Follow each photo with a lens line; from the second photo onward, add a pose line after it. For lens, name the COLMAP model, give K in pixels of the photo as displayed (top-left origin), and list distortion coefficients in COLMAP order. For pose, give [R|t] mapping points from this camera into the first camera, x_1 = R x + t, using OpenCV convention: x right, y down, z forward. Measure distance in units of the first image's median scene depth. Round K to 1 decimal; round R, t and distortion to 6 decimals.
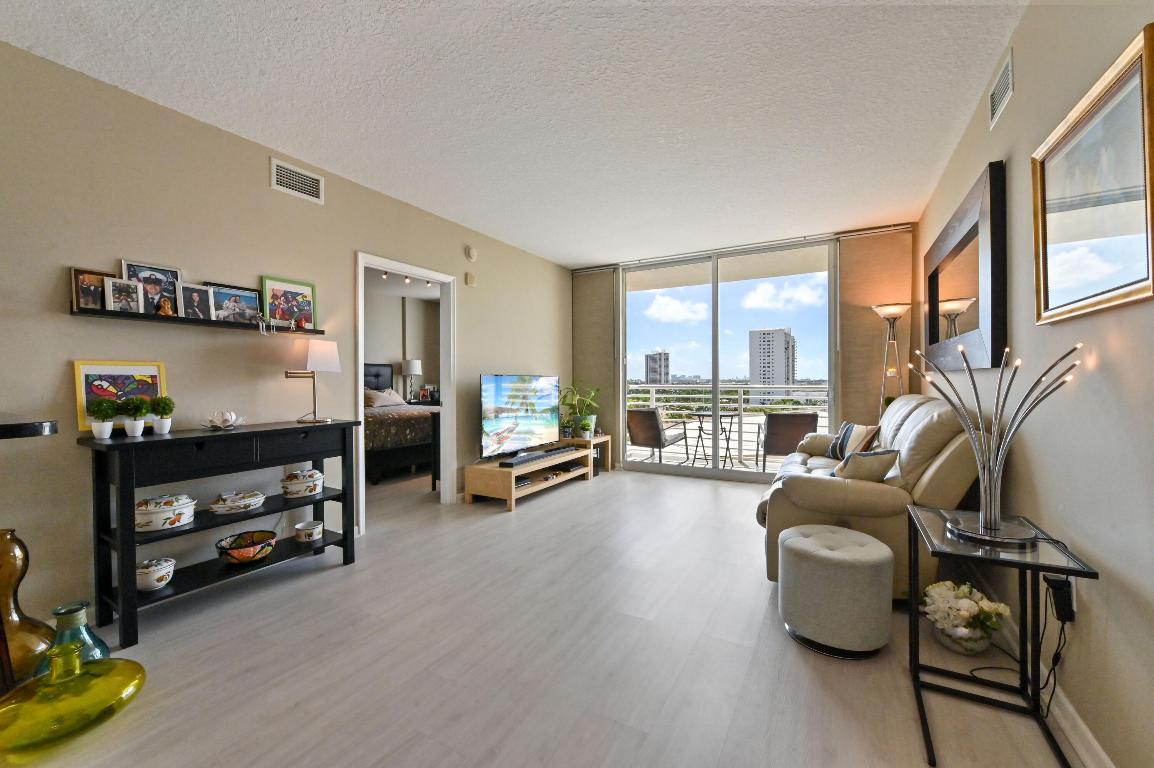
lens RADIAL K [[458.5, 0, 577.0], [0, 458.5, 384.0], [0, 0, 1]] dist [-0.009527, -0.000103]
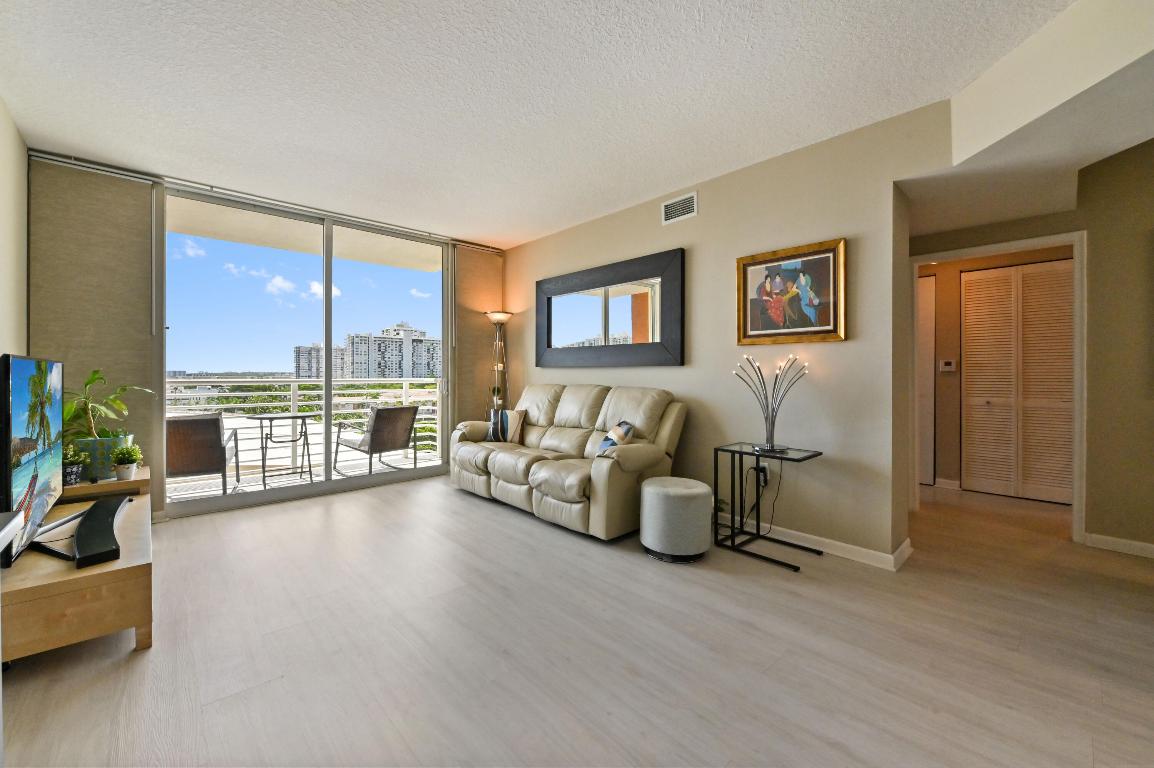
lens RADIAL K [[476.0, 0, 580.6], [0, 476.0, 374.5], [0, 0, 1]] dist [-0.001247, -0.000336]
pose [[0.295848, 0.001933, 0.955233, -0.628499], [0.004411, 0.999985, -0.003390, -0.000406], [-0.955225, 0.005217, 0.295835, 0.544298]]
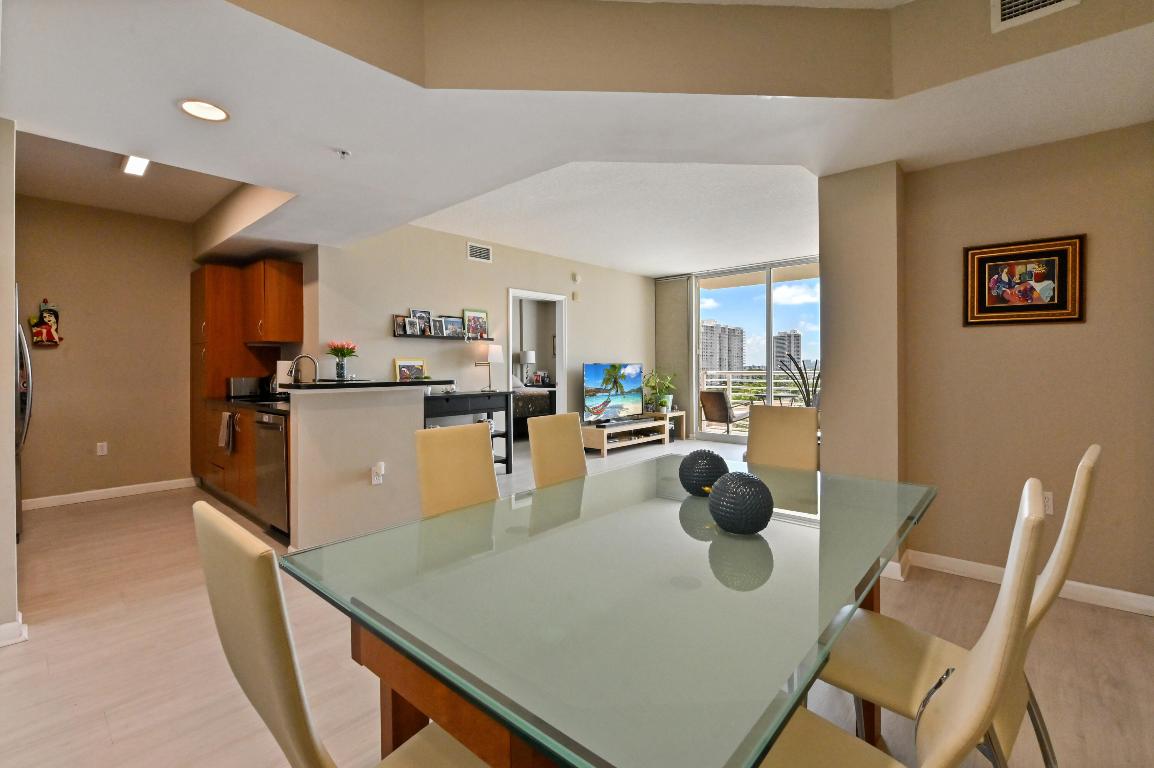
lens RADIAL K [[518.3, 0, 578.7], [0, 518.3, 371.6], [0, 0, 1]] dist [-0.004086, -0.000379]
pose [[0.977415, -0.000433, -0.211330, 0.161030], [0.000434, 1.000000, -0.000042, 0.006549], [0.211330, -0.000051, 0.977415, -0.799611]]
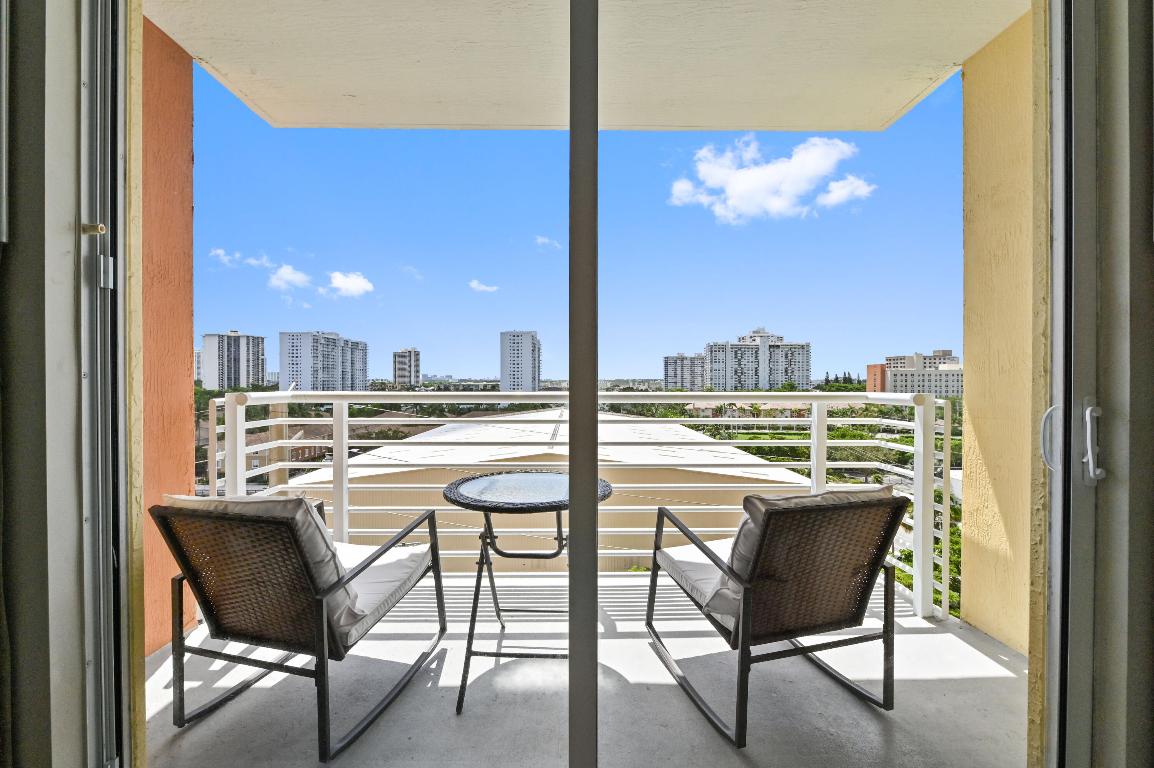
lens RADIAL K [[450.2, 0, 577.0], [0, 450.2, 384.0], [0, 0, 1]] dist [-0.000400, -0.000064]
pose [[0.861568, -0.001172, 0.507642, 0.333729], [0.000629, 0.999999, 0.001242, -0.008396], [-0.507643, -0.000751, 0.861567, 1.400312]]
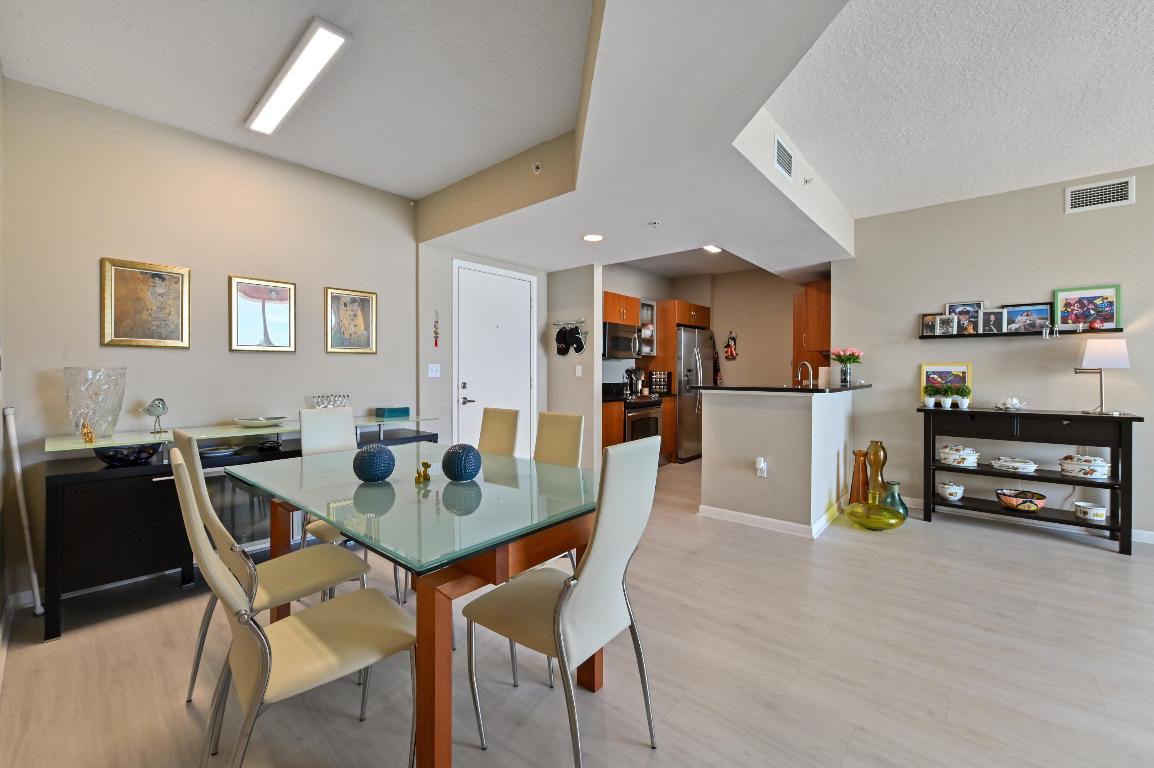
lens RADIAL K [[463.7, 0, 579.0], [0, 463.7, 370.9], [0, 0, 1]] dist [-0.001161, -0.000304]
pose [[-0.184782, 0.004334, -0.982770, 0.693070], [-0.008096, 0.999950, 0.005932, -0.015273], [0.982746, 0.009053, -0.184737, -0.021548]]
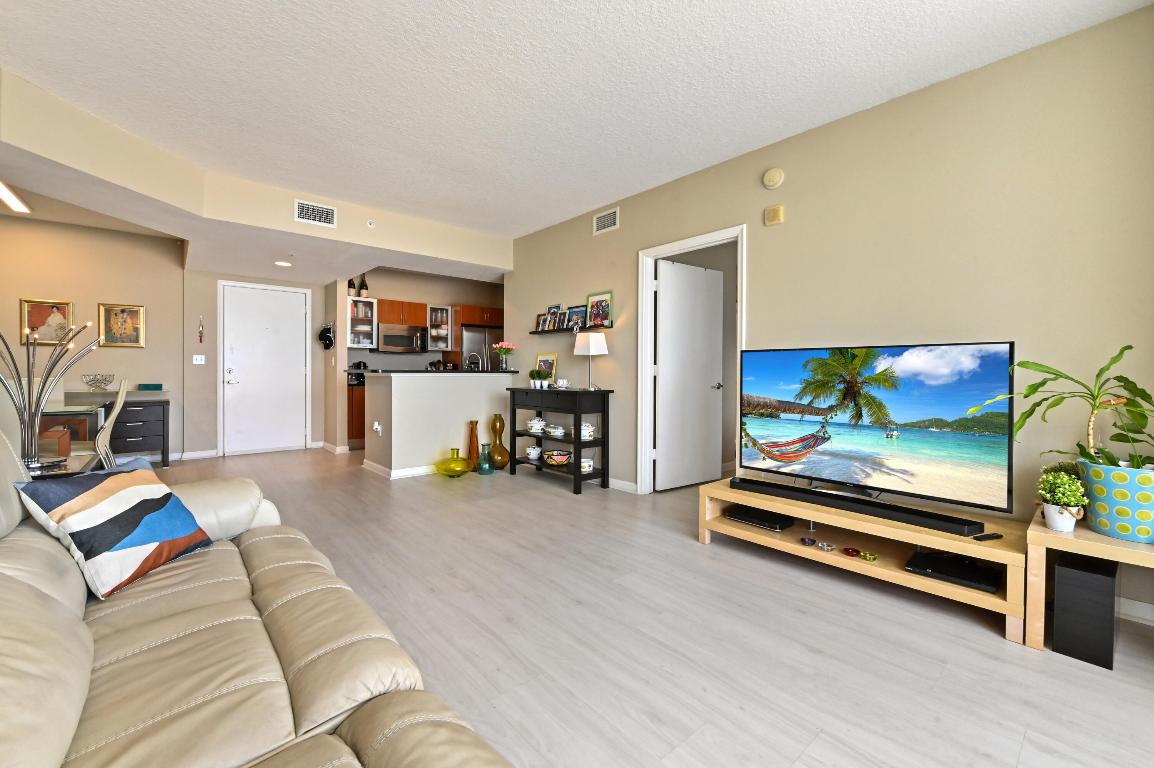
lens RADIAL K [[463.7, 0, 579.0], [0, 463.7, 370.9], [0, 0, 1]] dist [-0.001161, -0.000304]
pose [[-0.313418, 0.001742, -0.949614, 0.759631], [-0.009329, 0.999944, 0.004913, 0.015407], [0.949569, 0.010399, -0.313384, 1.329213]]
